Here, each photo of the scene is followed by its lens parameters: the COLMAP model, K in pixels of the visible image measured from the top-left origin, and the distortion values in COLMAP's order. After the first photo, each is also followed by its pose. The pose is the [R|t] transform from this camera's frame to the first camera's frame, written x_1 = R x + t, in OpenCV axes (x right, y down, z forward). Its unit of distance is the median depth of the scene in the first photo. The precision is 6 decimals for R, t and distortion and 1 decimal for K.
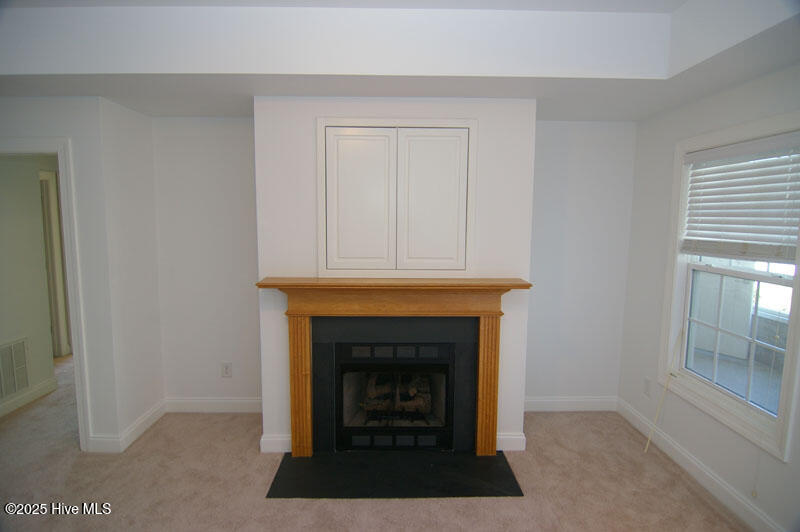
lens RADIAL K [[428.3, 0, 399.4], [0, 428.3, 263.5], [0, 0, 1]] dist [-0.004486, -0.013790]
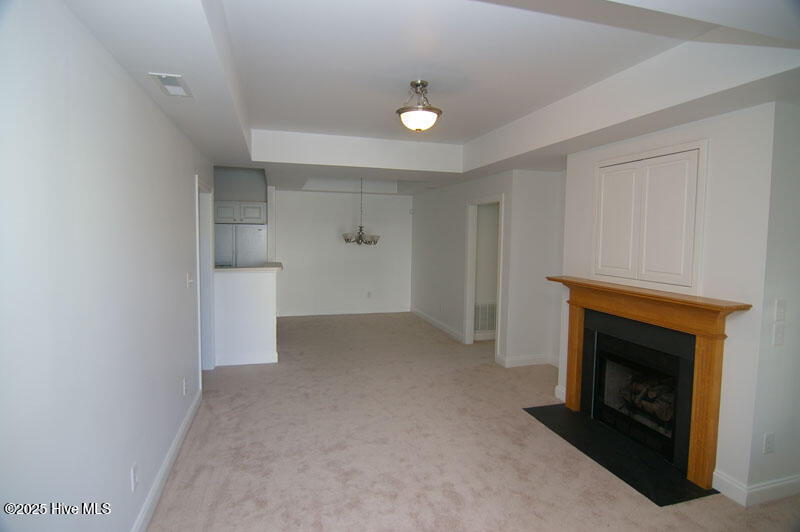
lens RADIAL K [[428.3, 0, 399.4], [0, 428.3, 263.5], [0, 0, 1]] dist [-0.004486, -0.013790]
pose [[0.257979, 0.064909, -0.963968, 0.935883], [-0.113932, 0.992823, 0.036361, 0.002347], [0.959409, 0.100446, 0.263523, 0.068339]]
